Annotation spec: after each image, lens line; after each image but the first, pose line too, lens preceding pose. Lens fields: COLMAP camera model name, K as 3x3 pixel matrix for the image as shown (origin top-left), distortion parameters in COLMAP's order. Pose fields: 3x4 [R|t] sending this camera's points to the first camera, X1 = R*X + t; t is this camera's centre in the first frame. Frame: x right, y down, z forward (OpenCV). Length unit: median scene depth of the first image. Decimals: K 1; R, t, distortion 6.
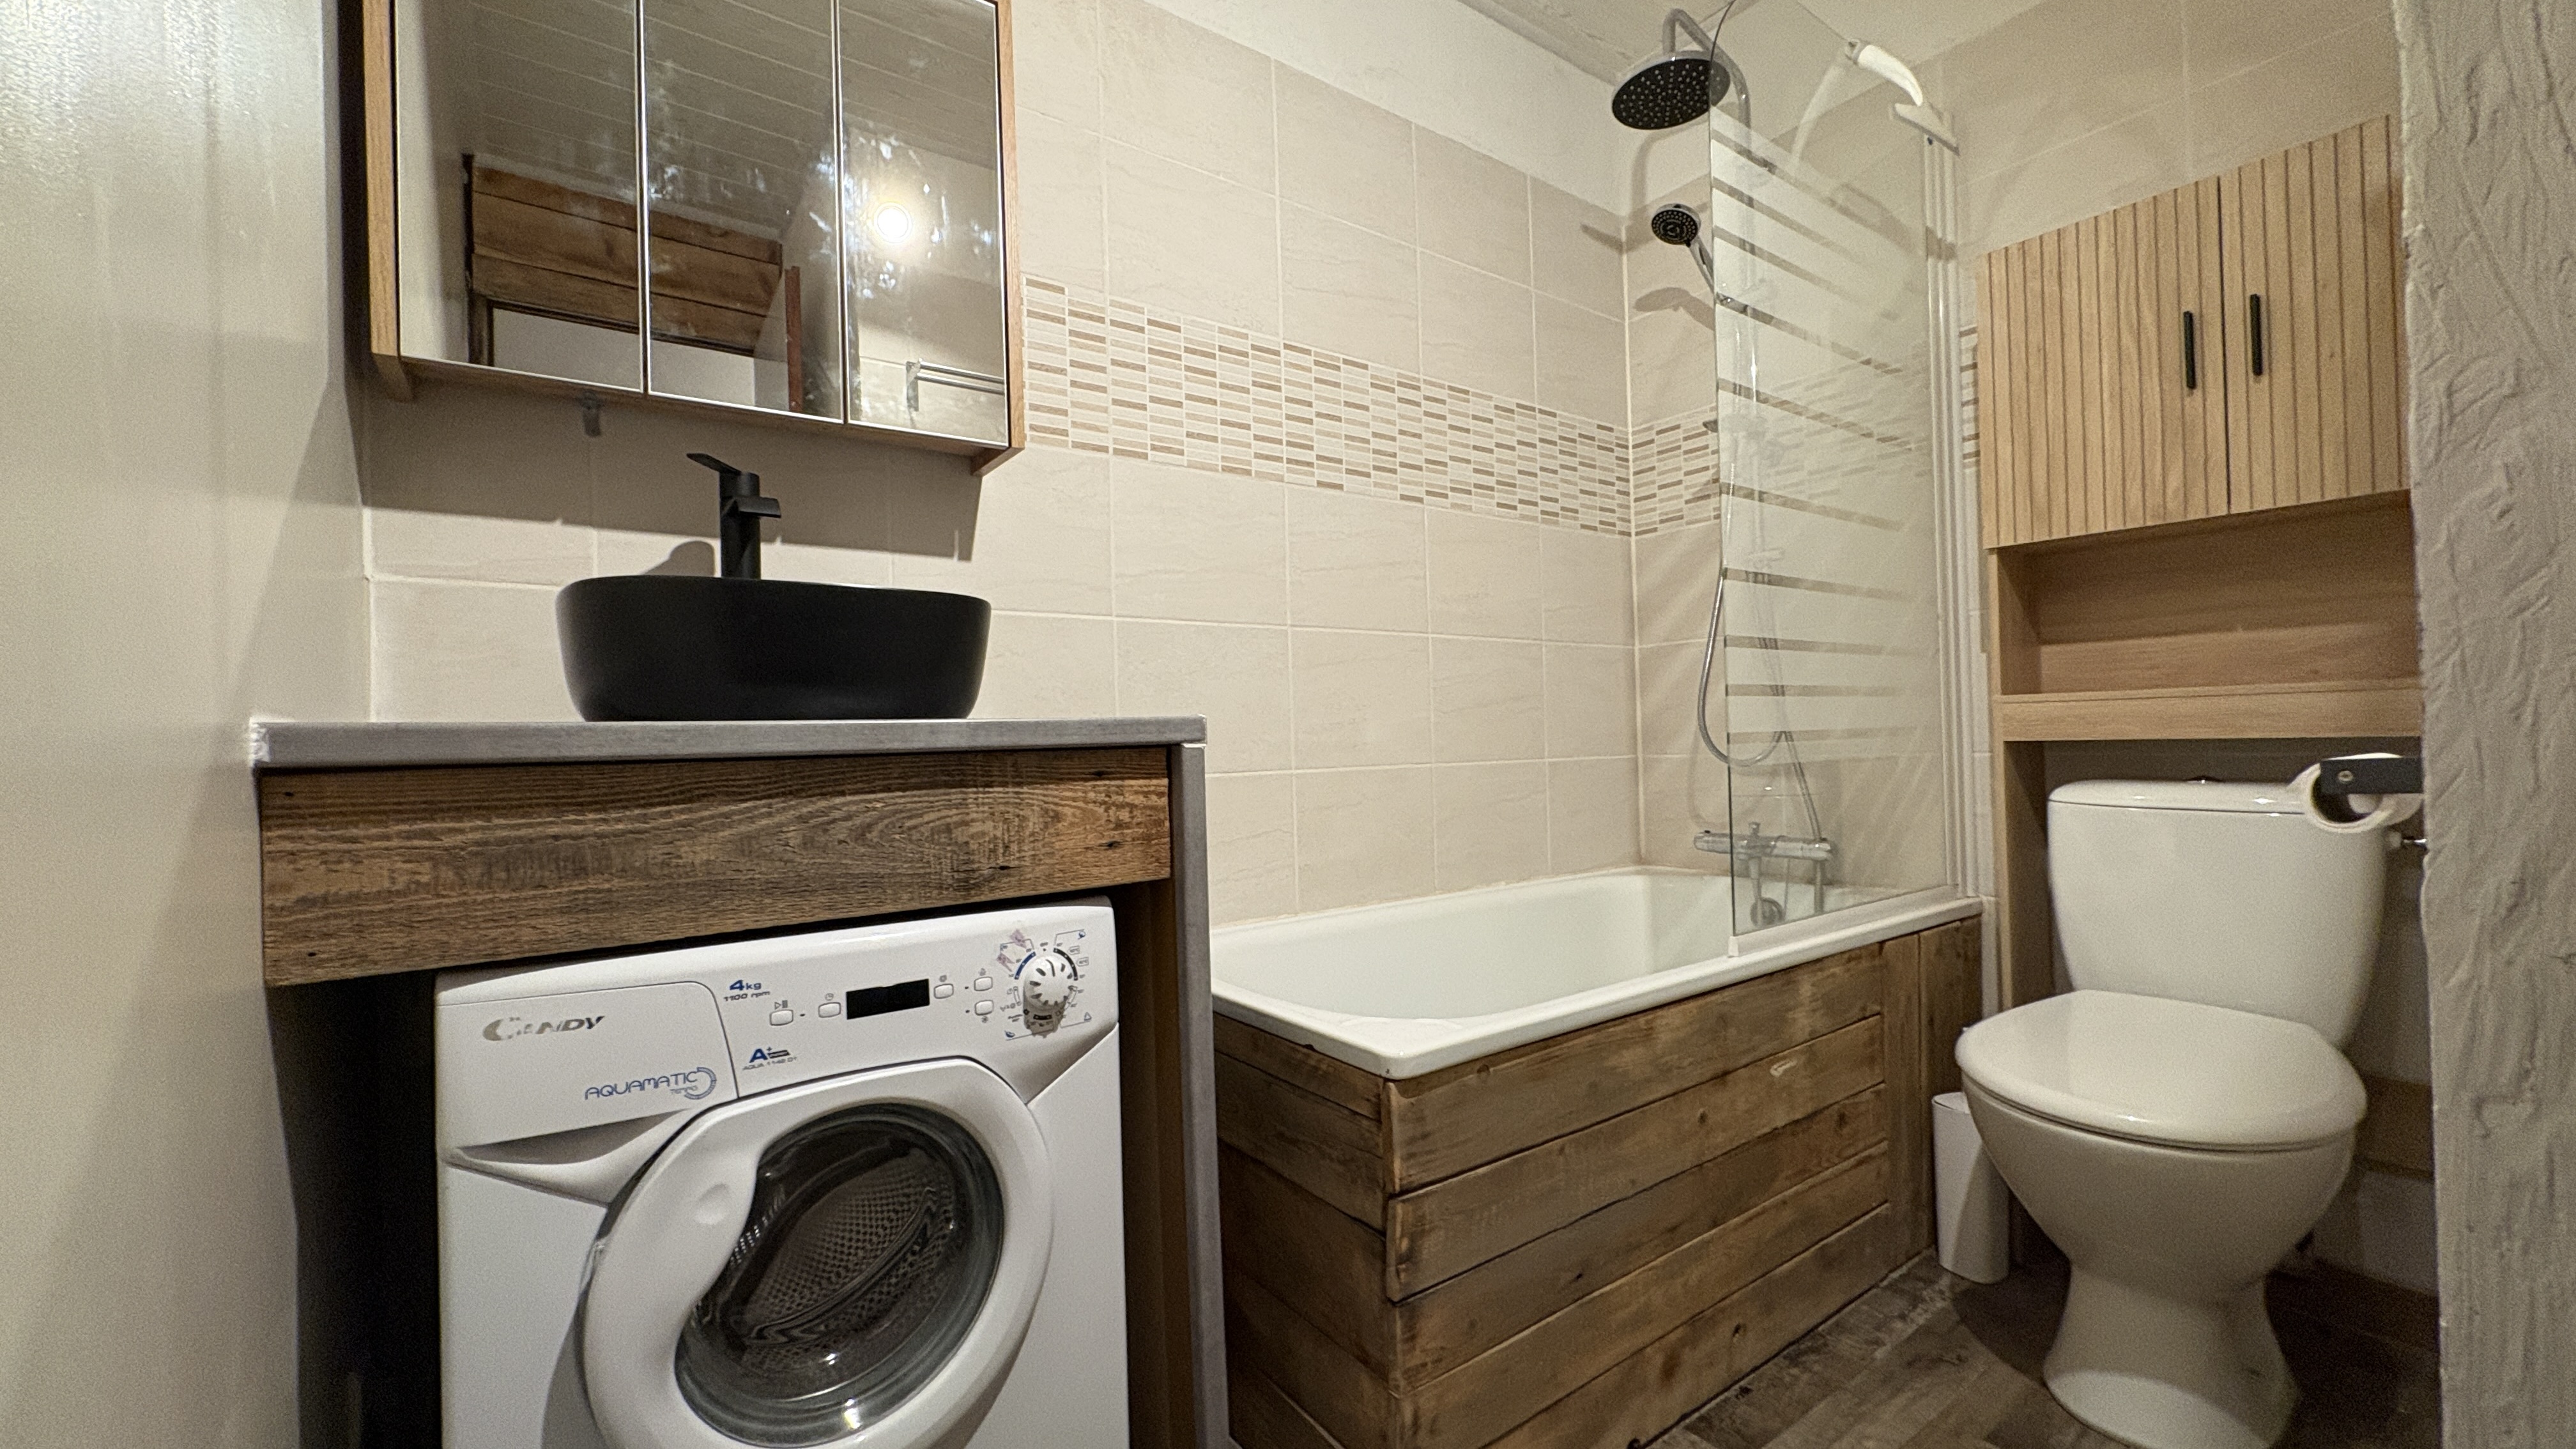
lens RADIAL K [[1022.6, 0, 1290.2], [0, 1022.6, 727.5], [0, 0, 1]] dist [-0.001773, 0.001138]
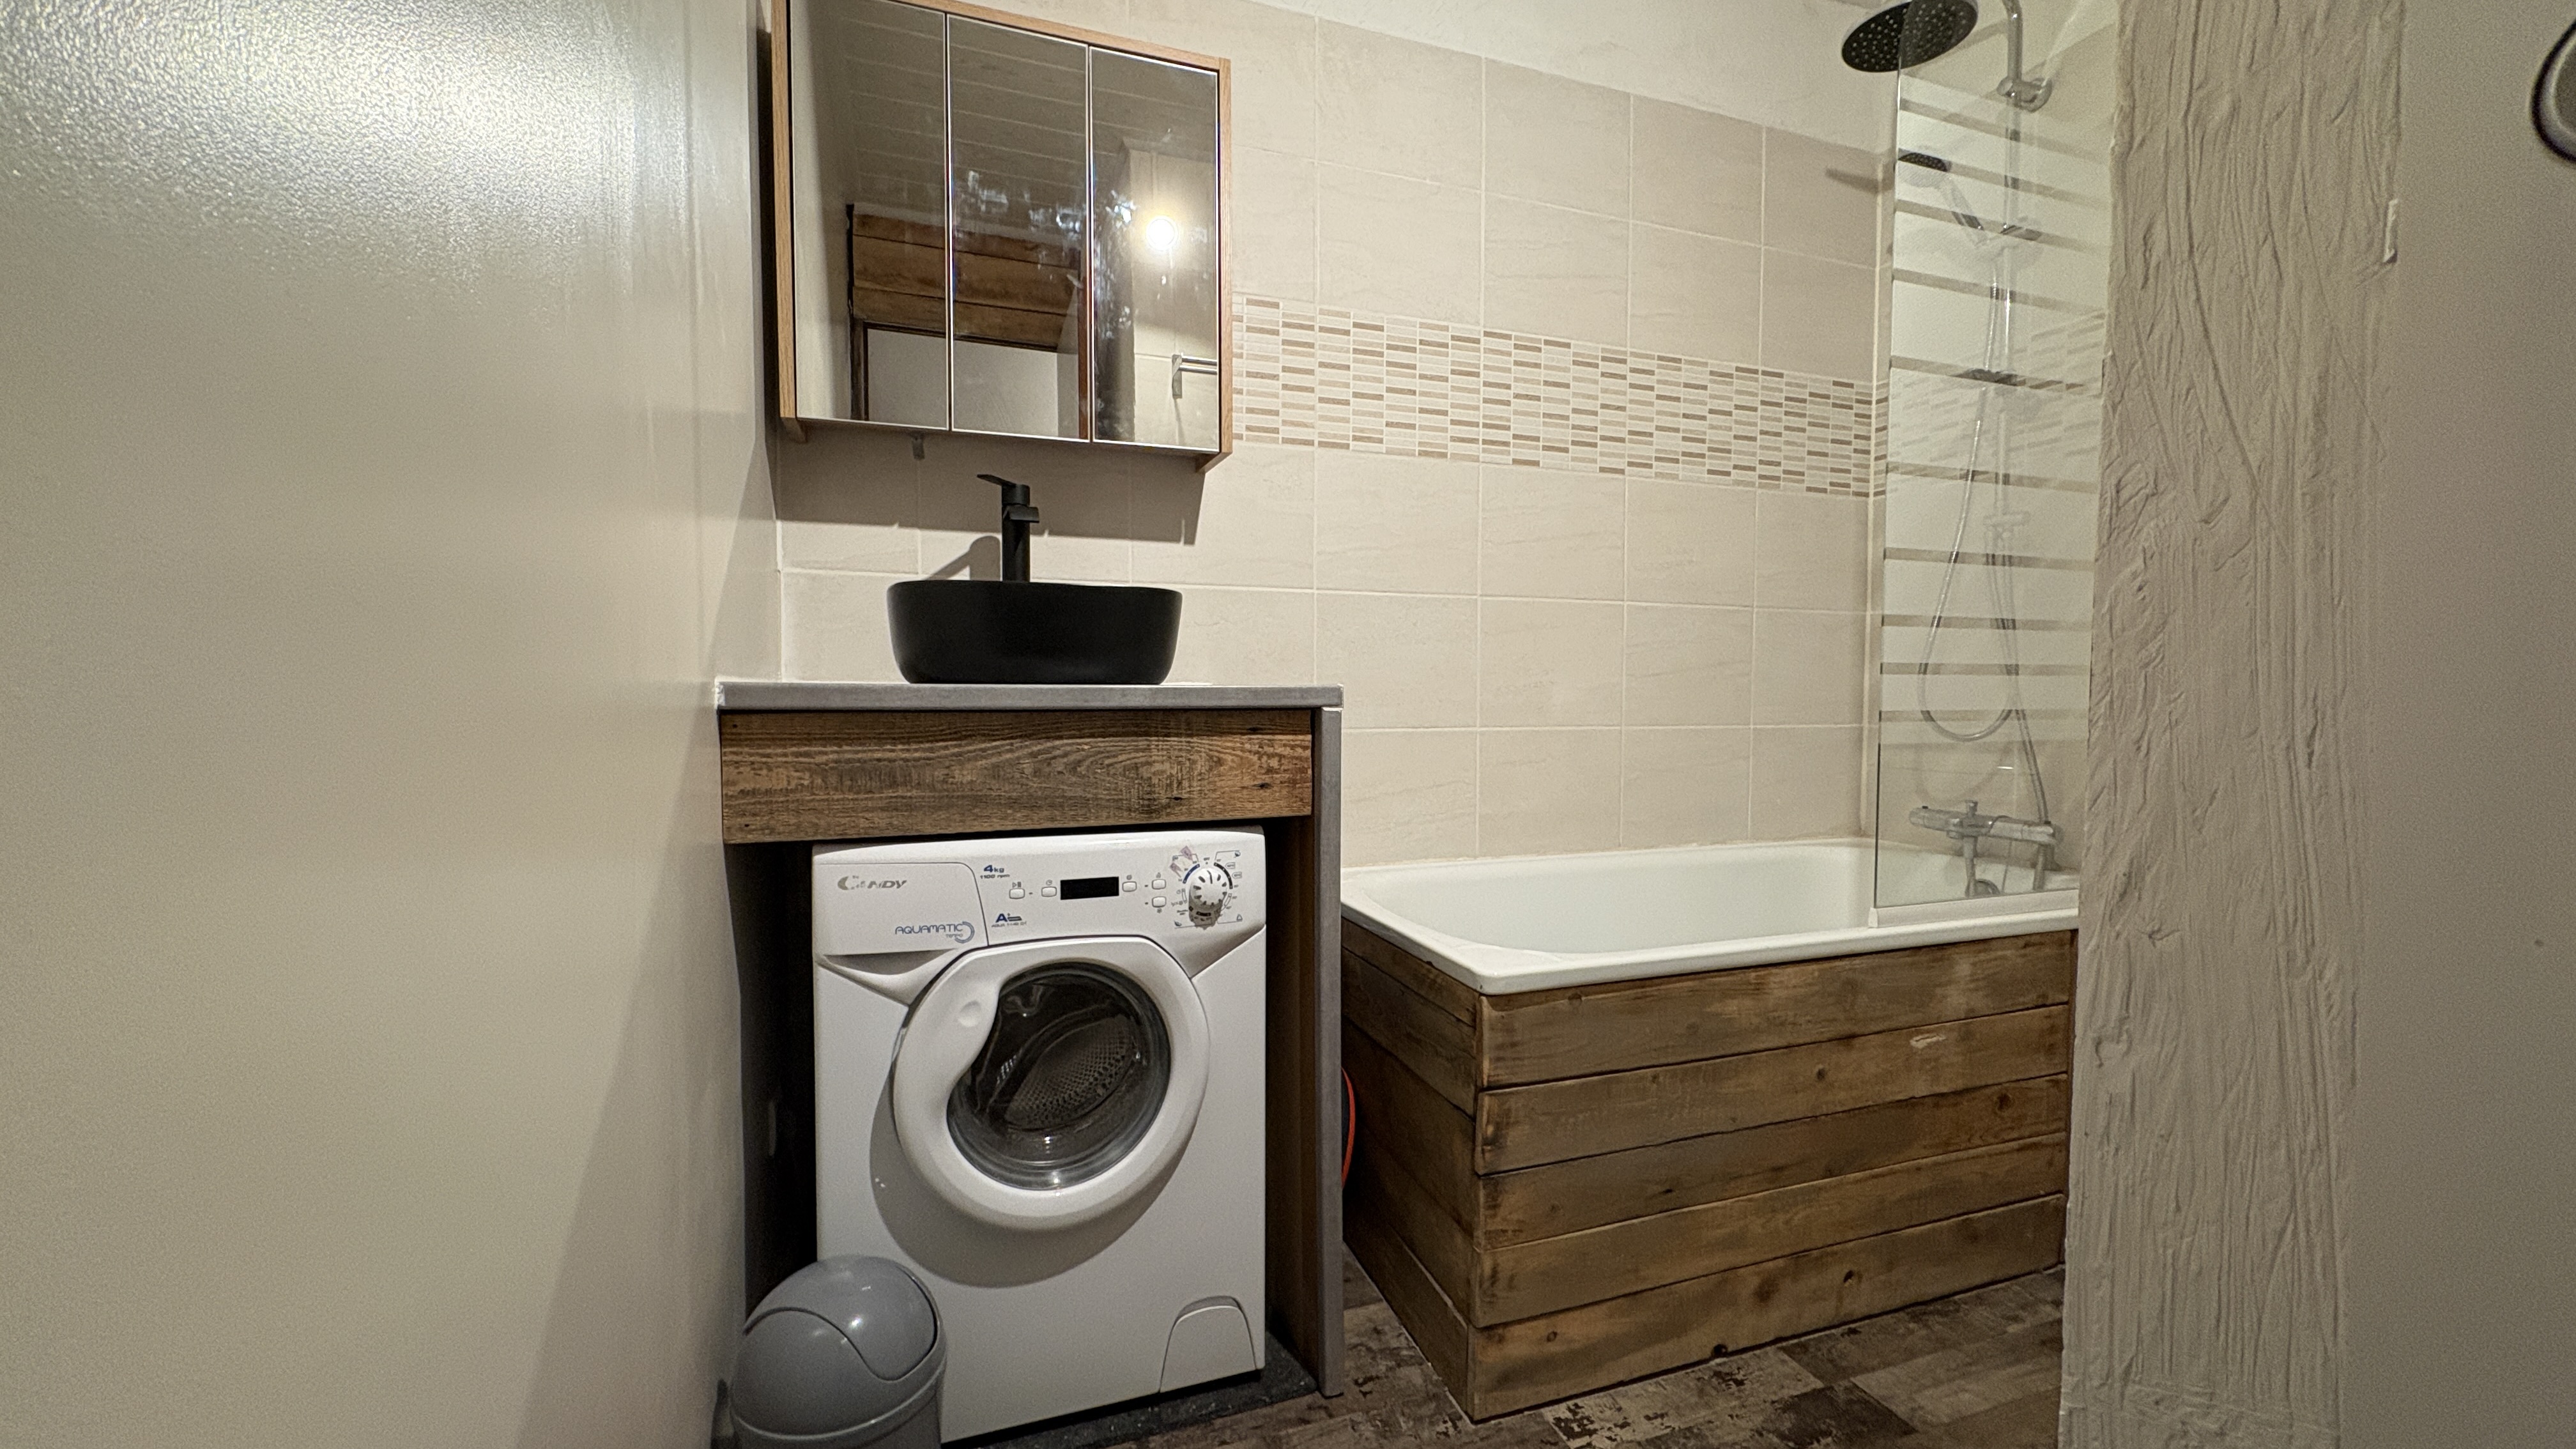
lens RADIAL K [[1022.6, 0, 1286.7], [0, 1022.6, 727.5], [0, 0, 1]] dist [-0.001773, 0.001138]
pose [[0.960020, 0.040291, -0.277018, 0.165133], [-0.025045, 0.997982, 0.058357, -0.026226], [0.278810, -0.049086, 0.959091, -0.165767]]
